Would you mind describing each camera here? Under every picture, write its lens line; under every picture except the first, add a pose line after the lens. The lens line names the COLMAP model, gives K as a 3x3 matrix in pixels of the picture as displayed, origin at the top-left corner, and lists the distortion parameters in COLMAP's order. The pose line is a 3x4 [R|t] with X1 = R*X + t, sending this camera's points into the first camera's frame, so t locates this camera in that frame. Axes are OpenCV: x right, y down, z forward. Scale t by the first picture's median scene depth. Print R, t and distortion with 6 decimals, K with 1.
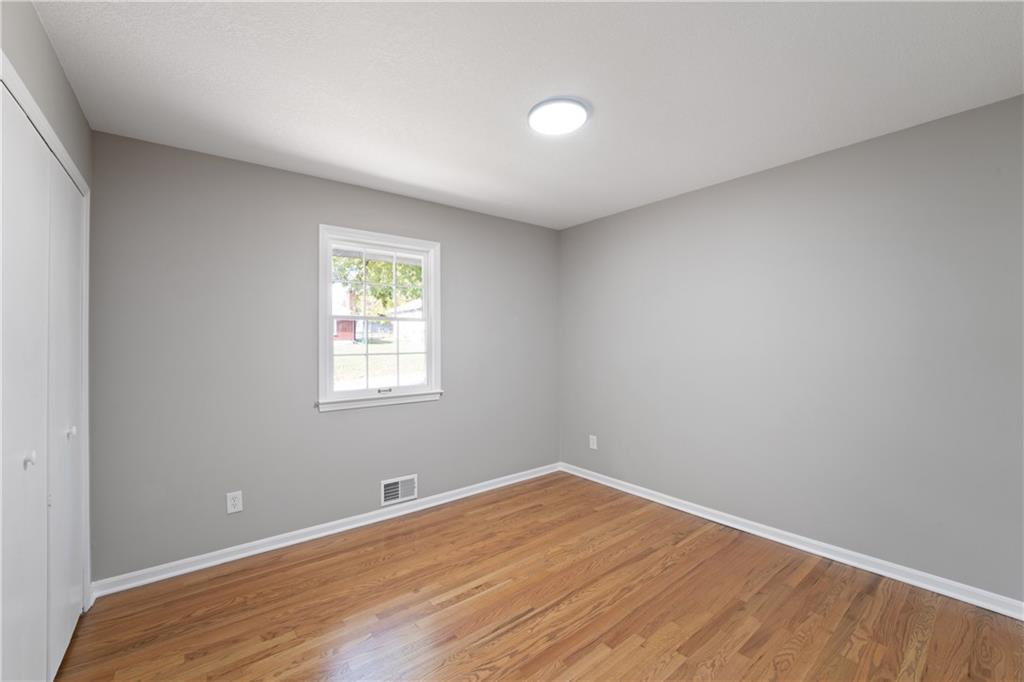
lens RADIAL K [[409.5, 0, 521.4], [0, 409.5, 345.1], [0, 0, 1]] dist [0.000738, 0.000976]
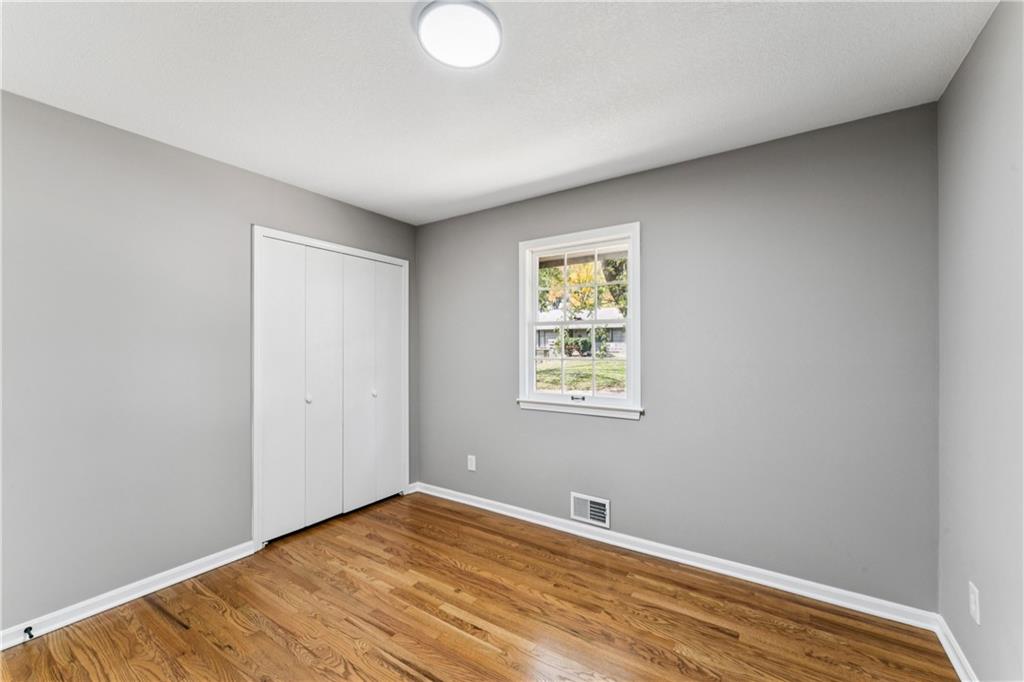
lens RADIAL K [[409.5, 0, 487.6], [0, 409.5, 344.5], [0, 0, 1]] dist [0.000738, 0.000976]
pose [[0.298918, 0.004096, -0.954270, 0.565223], [-0.004156, 0.999987, 0.002990, -0.016595], [0.954270, 0.003072, 0.298931, 0.579668]]
